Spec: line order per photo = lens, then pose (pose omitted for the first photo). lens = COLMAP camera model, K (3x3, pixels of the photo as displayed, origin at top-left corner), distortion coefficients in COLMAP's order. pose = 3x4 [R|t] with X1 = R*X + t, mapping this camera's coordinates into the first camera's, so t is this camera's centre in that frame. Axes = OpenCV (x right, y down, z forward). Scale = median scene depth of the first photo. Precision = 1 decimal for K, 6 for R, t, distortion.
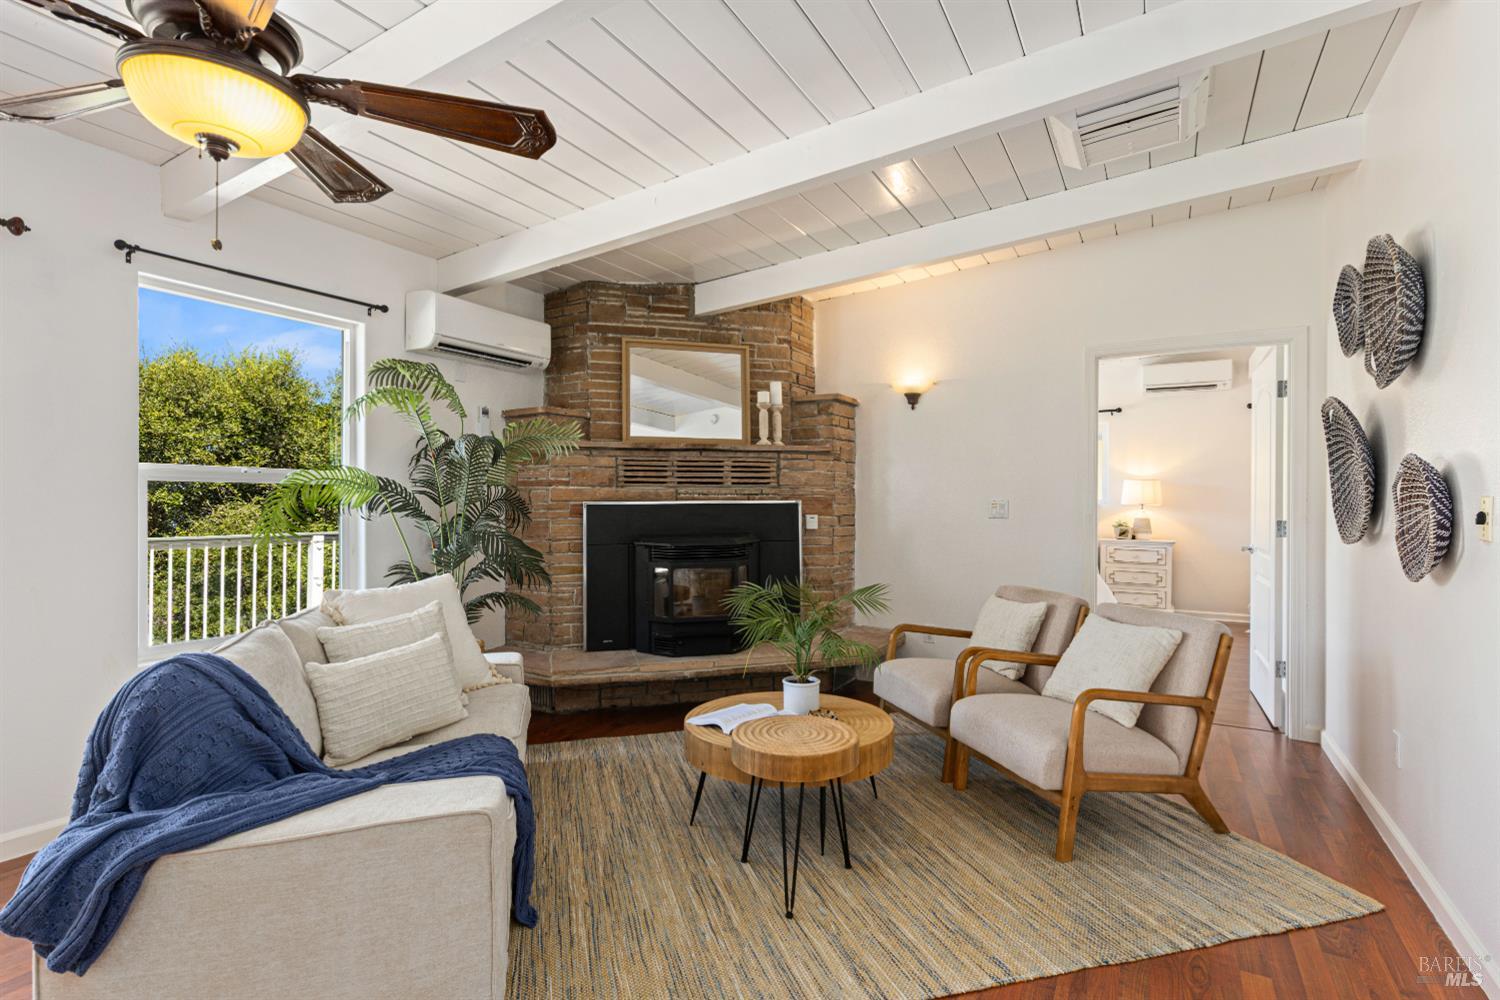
lens RADIAL K [[735.4, 0, 769.4], [0, 735.4, 500.7], [0, 0, 1]] dist [0.003442, -0.000733]
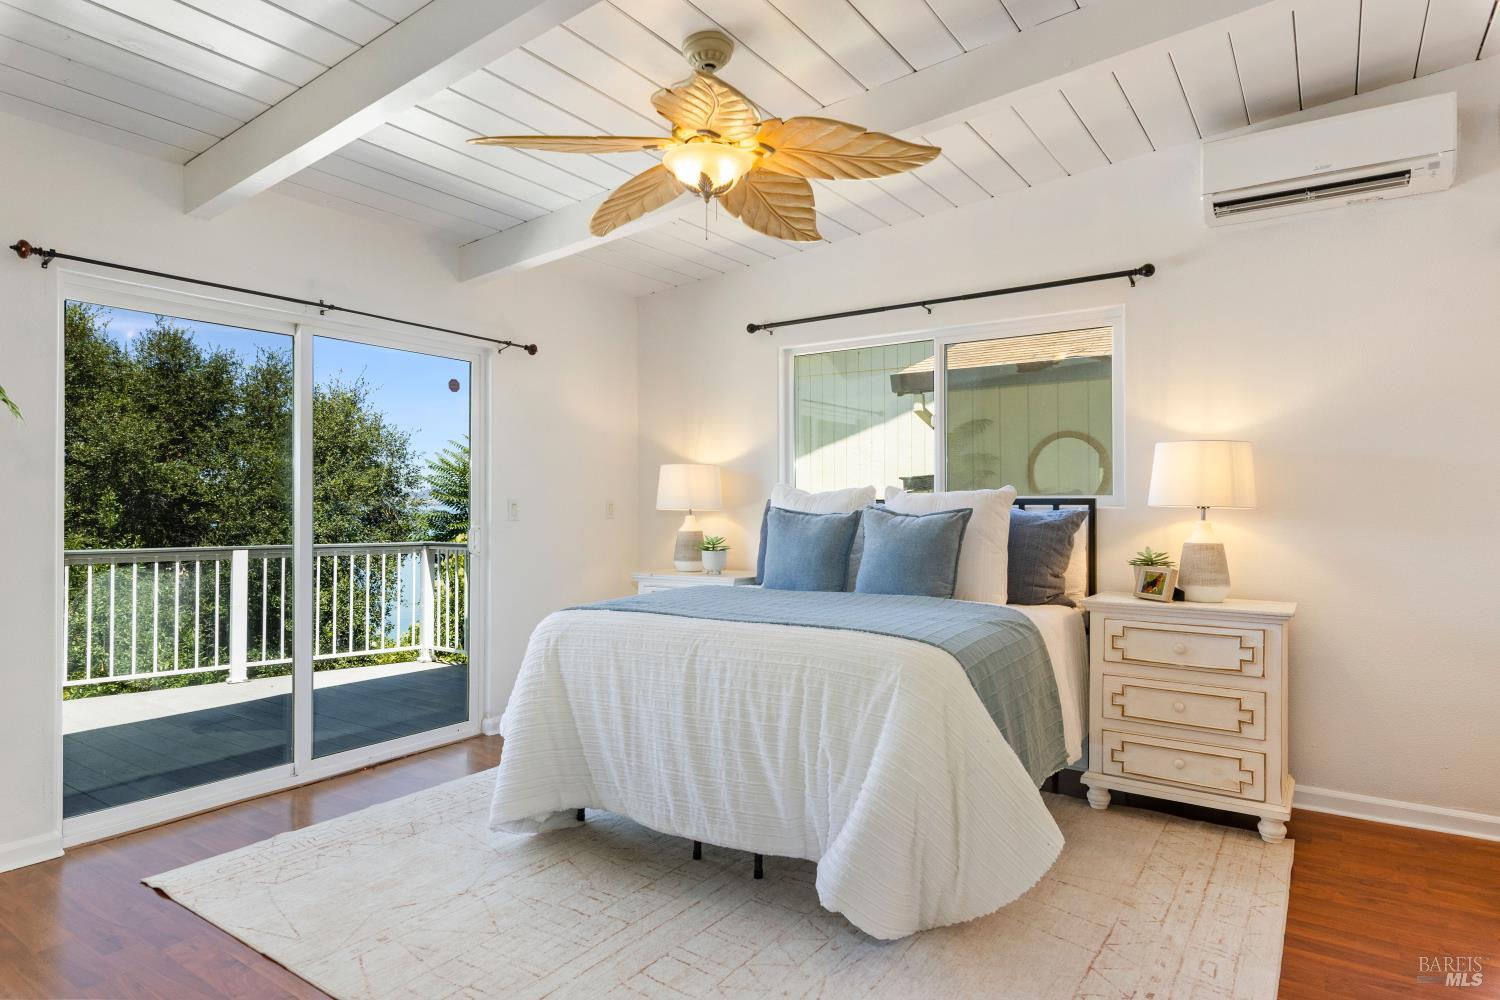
lens RADIAL K [[878.8, 0, 756.5], [0, 878.8, 490.1], [0, 0, 1]] dist [0.001607, 0.002310]
pose [[0.995728, -0.006238, -0.092119, 0.759966], [0.004537, 0.999815, -0.018671, 0.009100], [0.092219, 0.018173, 0.995573, 1.259356]]
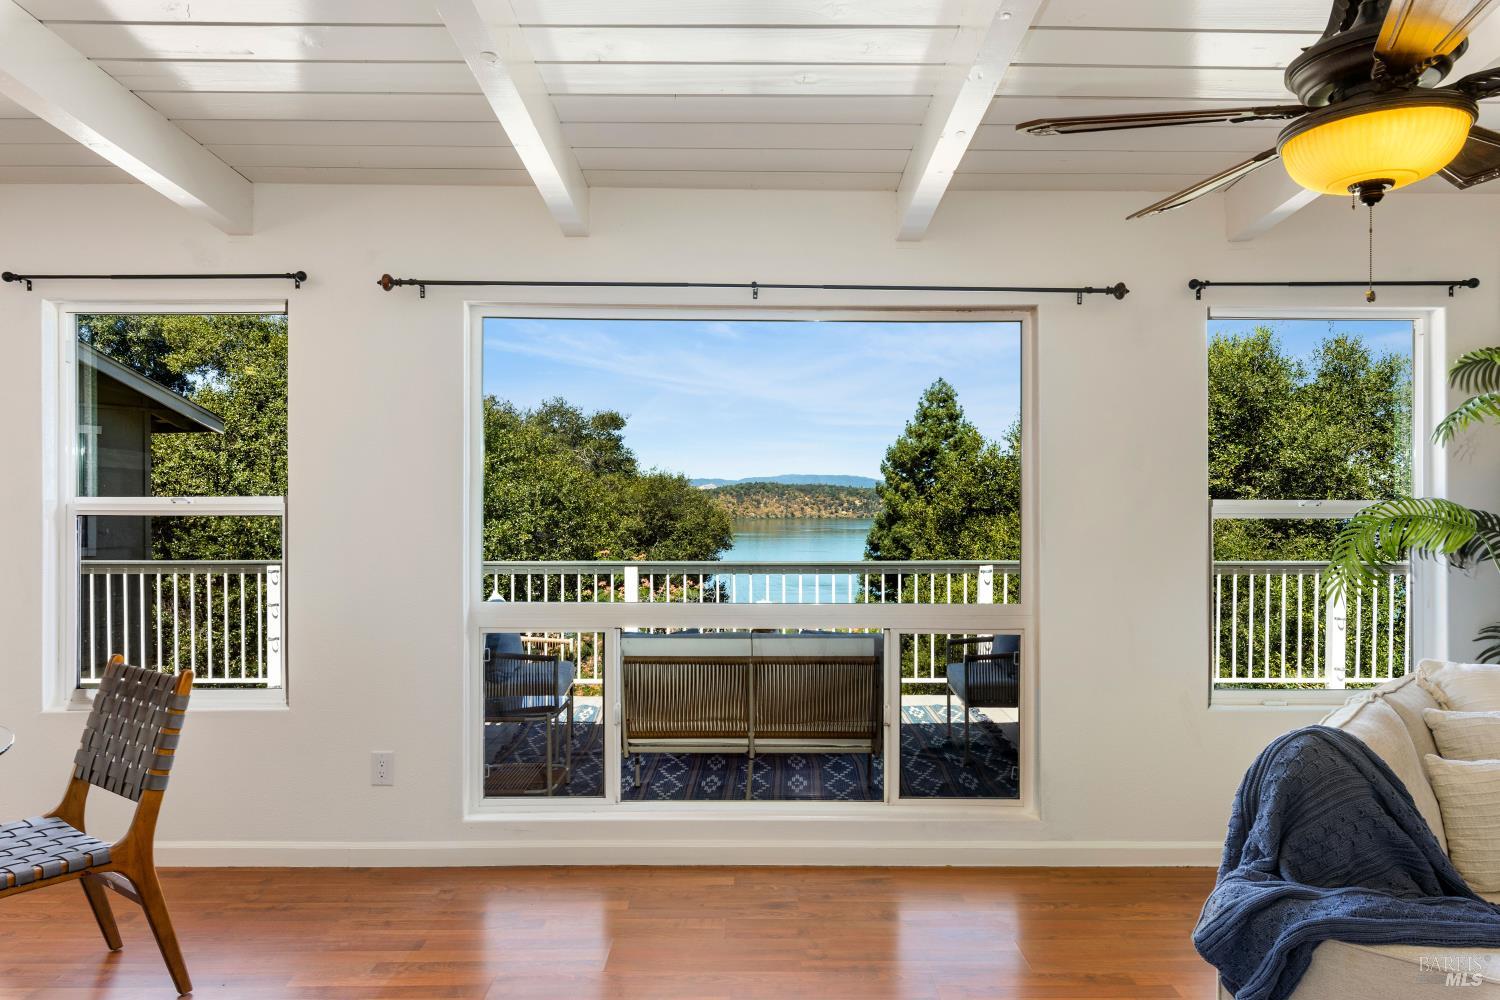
lens RADIAL K [[945.3, 0, 742.5], [0, 945.3, 500.3], [0, 0, 1]] dist [-0.002985, -0.001358]
pose [[0.478945, -0.004416, -0.877834, -0.042463], [0.002953, 0.999990, -0.003419, -0.042755], [0.877840, -0.000955, 0.478953, -0.123286]]
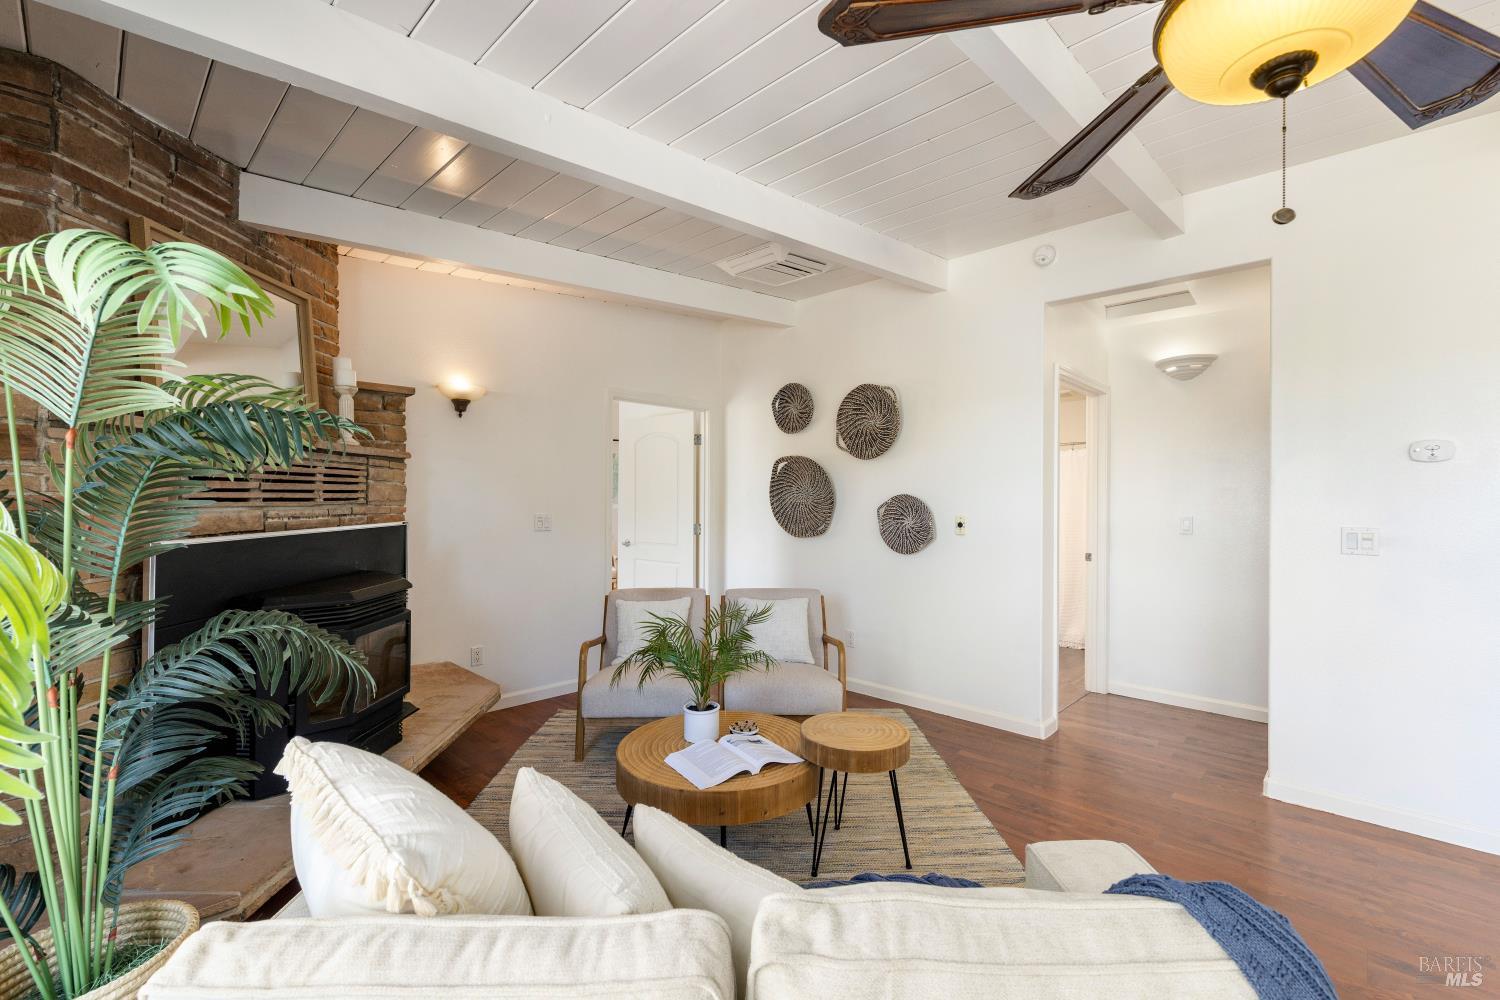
lens RADIAL K [[637.8, 0, 754.6], [0, 637.8, 500.9], [0, 0, 1]] dist [0.003827, 0.000191]
pose [[0.259919, -0.006346, 0.965610, -0.712089], [-0.008847, 0.999921, 0.008953, -0.043276], [-0.965590, -0.010870, 0.259842, 0.642065]]
